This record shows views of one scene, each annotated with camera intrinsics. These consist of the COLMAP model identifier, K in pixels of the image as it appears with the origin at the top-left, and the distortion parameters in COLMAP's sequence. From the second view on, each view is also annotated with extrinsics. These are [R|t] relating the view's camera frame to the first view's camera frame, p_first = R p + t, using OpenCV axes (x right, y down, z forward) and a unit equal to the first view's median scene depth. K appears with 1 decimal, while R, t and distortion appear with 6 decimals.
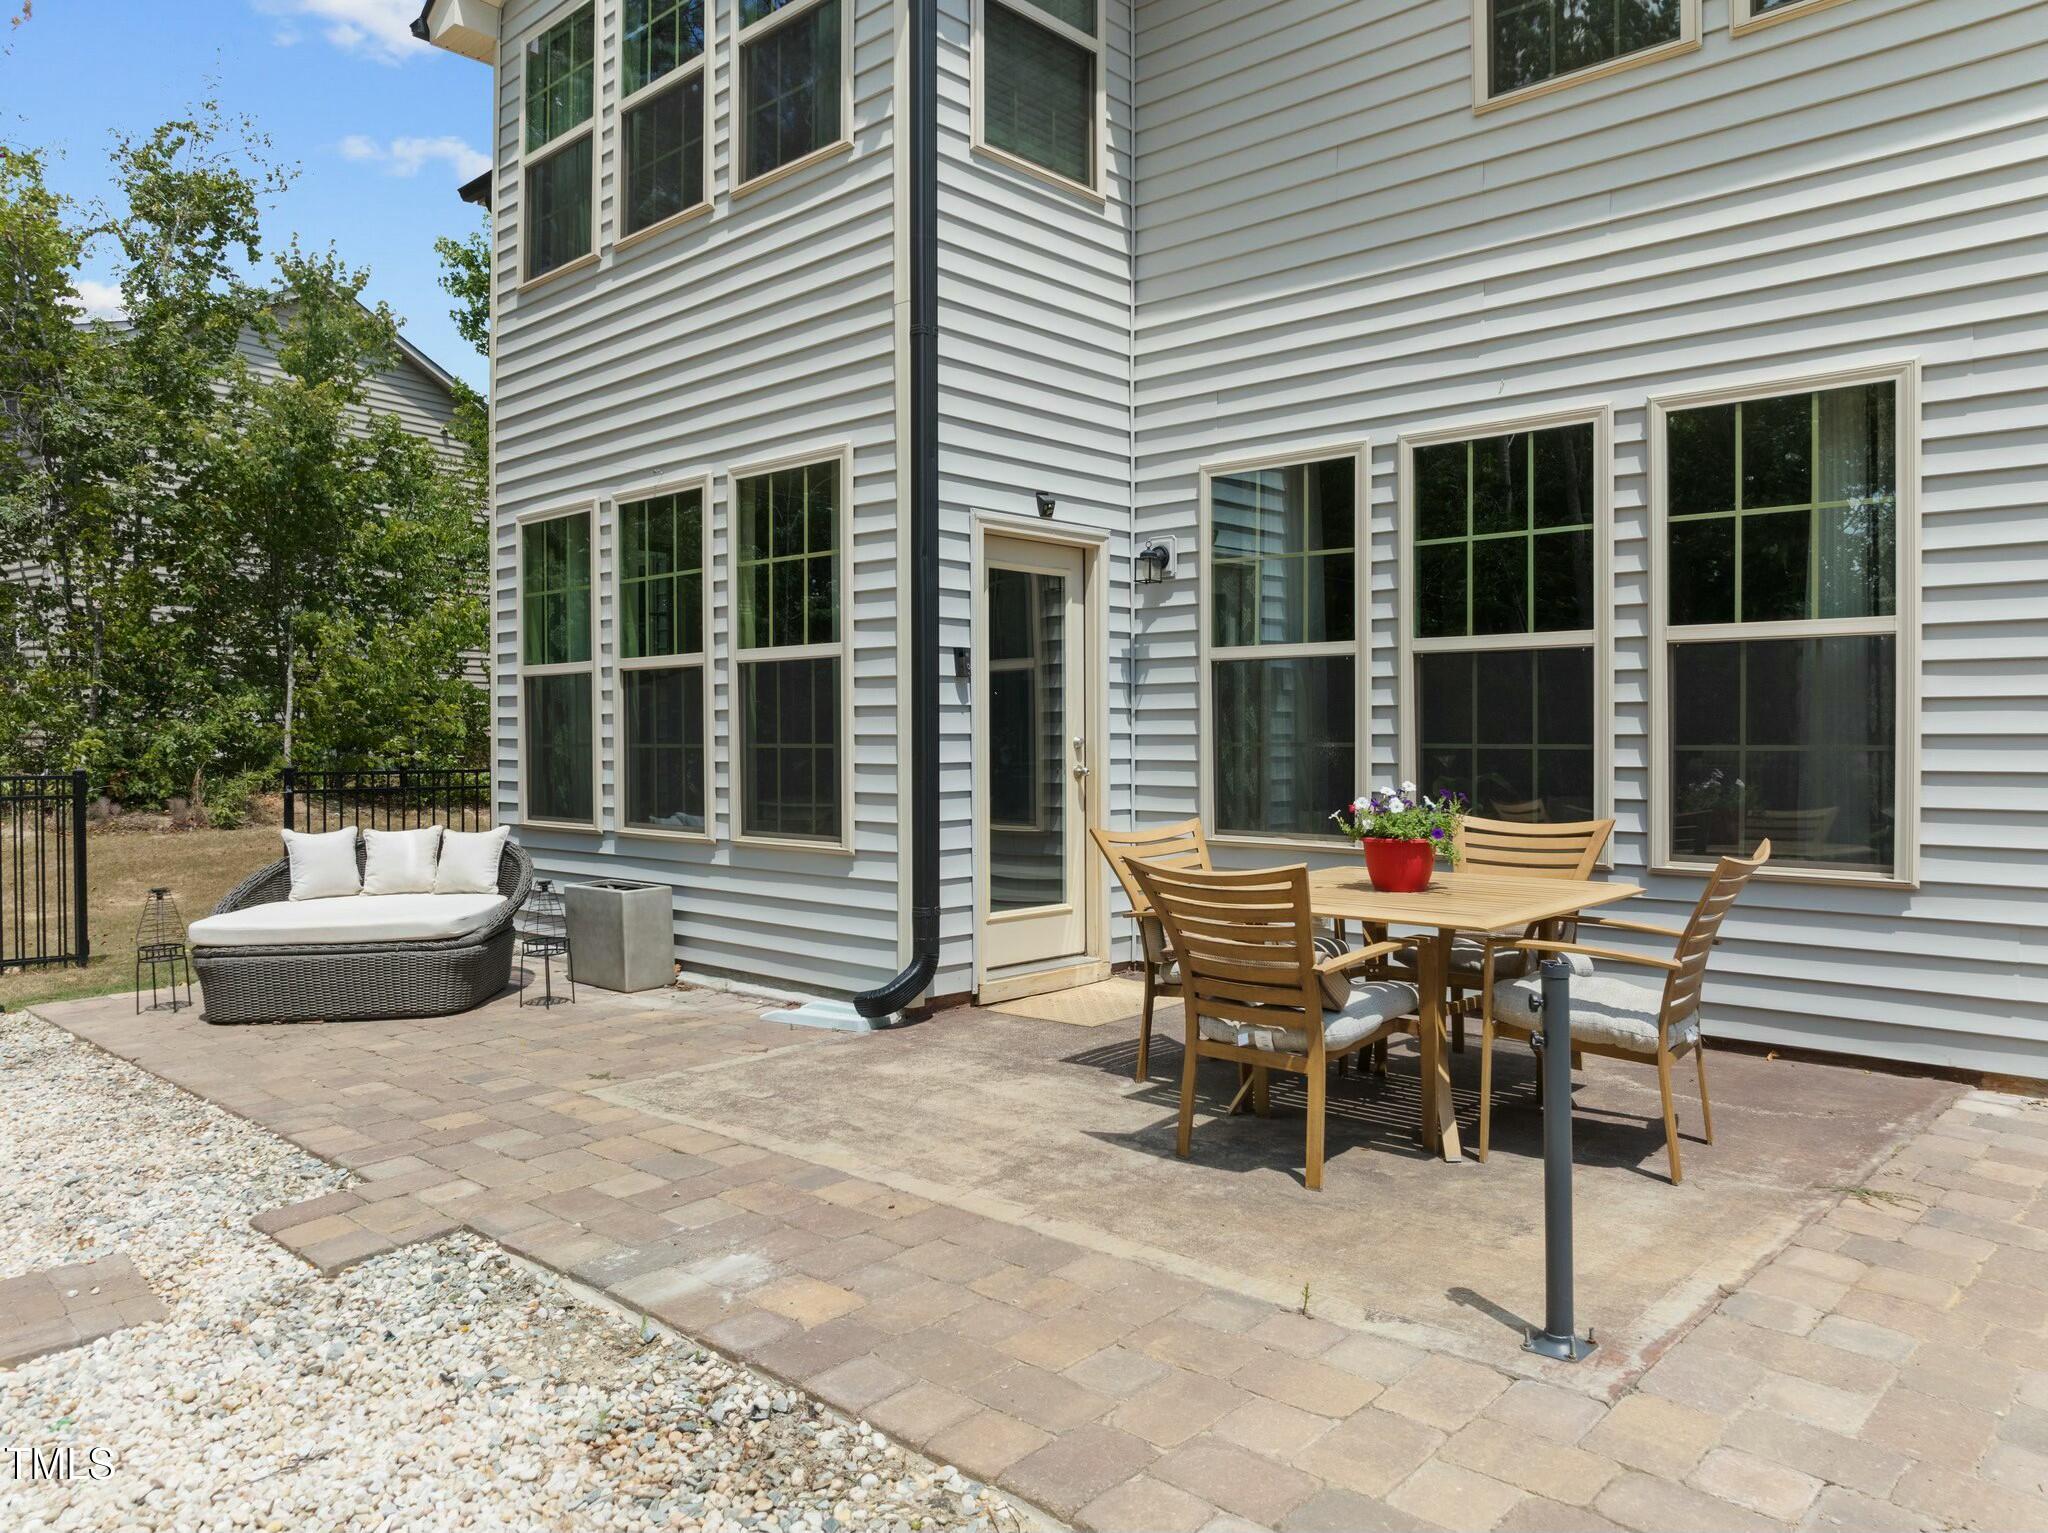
lens RADIAL K [[1447.8, 0, 1025.4], [0, 1447.8, 751.3], [0, 0, 1]] dist [-0.013089, -0.003649]
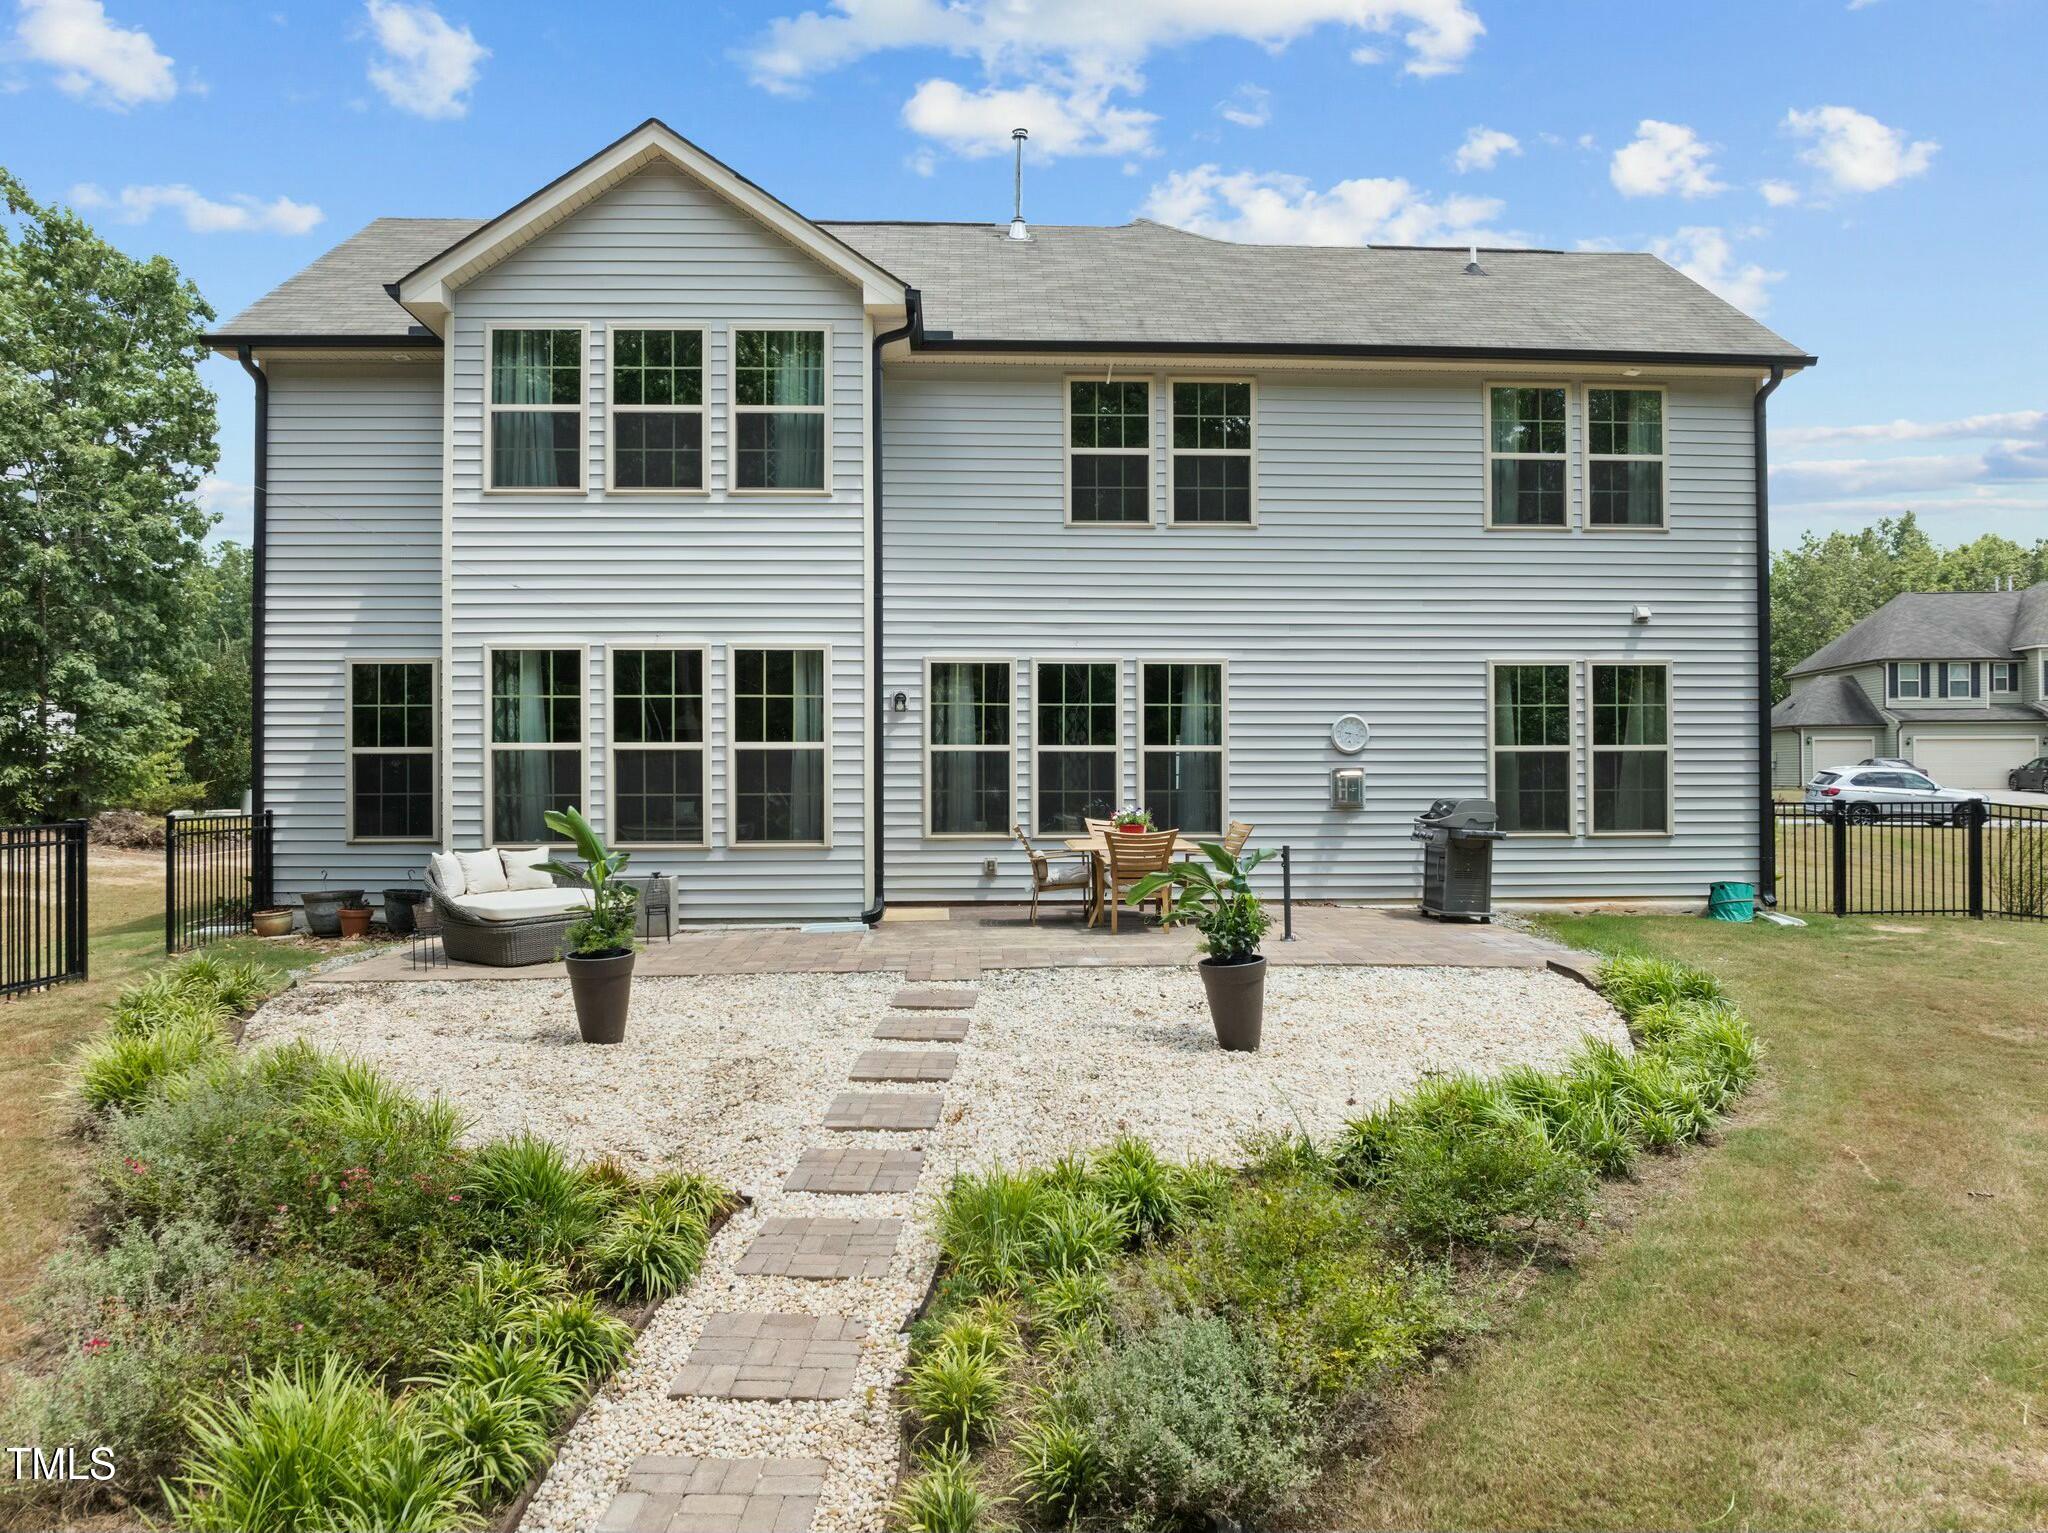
lens RADIAL K [[1447.8, 0, 1021.6], [0, 1447.8, 768.2], [0, 0, 1]] dist [-0.013089, -0.003649]
pose [[0.698085, 0.001804, 0.716013, -1.360304], [0.009294, 0.999890, -0.011581, -0.013685], [-0.715954, 0.014739, 0.697991, -0.577245]]
